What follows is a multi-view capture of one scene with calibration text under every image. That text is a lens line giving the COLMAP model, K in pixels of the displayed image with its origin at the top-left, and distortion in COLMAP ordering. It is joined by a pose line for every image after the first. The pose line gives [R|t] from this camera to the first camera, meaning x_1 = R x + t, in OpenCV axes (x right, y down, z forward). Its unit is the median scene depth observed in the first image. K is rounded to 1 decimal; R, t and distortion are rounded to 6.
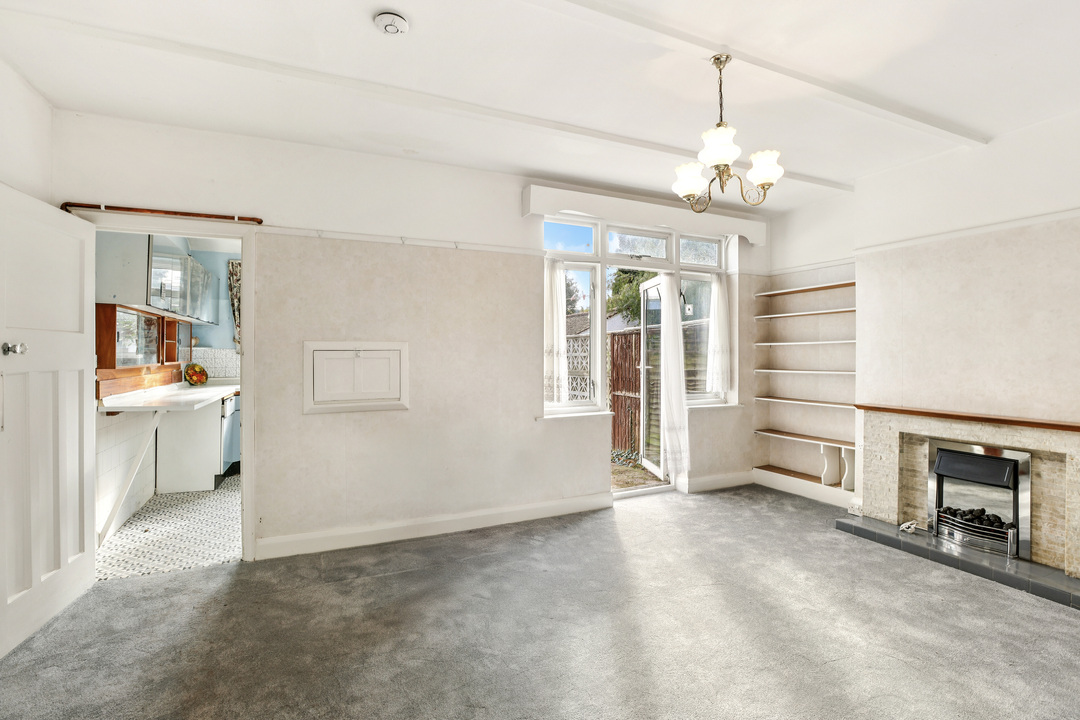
lens RADIAL K [[497.5, 0, 530.7], [0, 497.5, 349.8], [0, 0, 1]] dist [-0.037461, 0.003743]
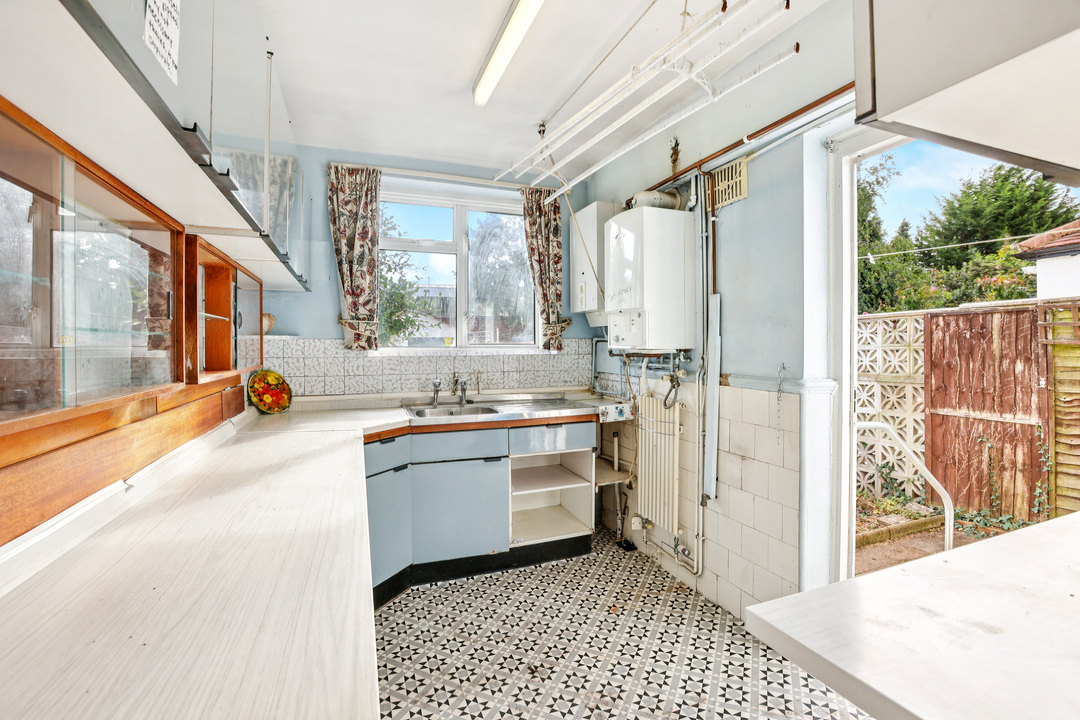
lens RADIAL K [[497.5, 0, 543.4], [0, 497.5, 354.7], [0, 0, 1]] dist [-0.037461, 0.003743]
pose [[0.998468, -0.000919, -0.055333, -0.424312], [0.002376, 0.999652, 0.026265, 0.001671], [0.055290, -0.026356, 0.998122, 0.580236]]
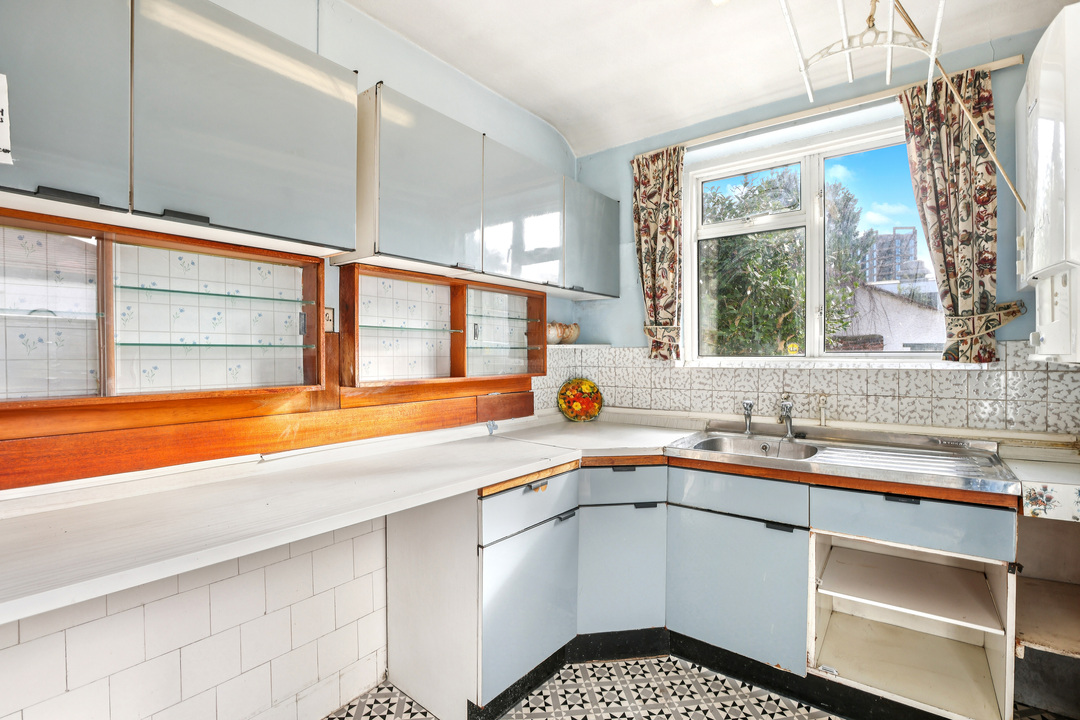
lens RADIAL K [[497.5, 0, 544.5], [0, 497.5, 364.1], [0, 0, 1]] dist [-0.037461, 0.003743]
pose [[0.467637, 0.013787, -0.883813, -0.275892], [0.010683, 0.999717, 0.021248, 0.003394], [0.883856, -0.019379, 0.467358, 0.806390]]
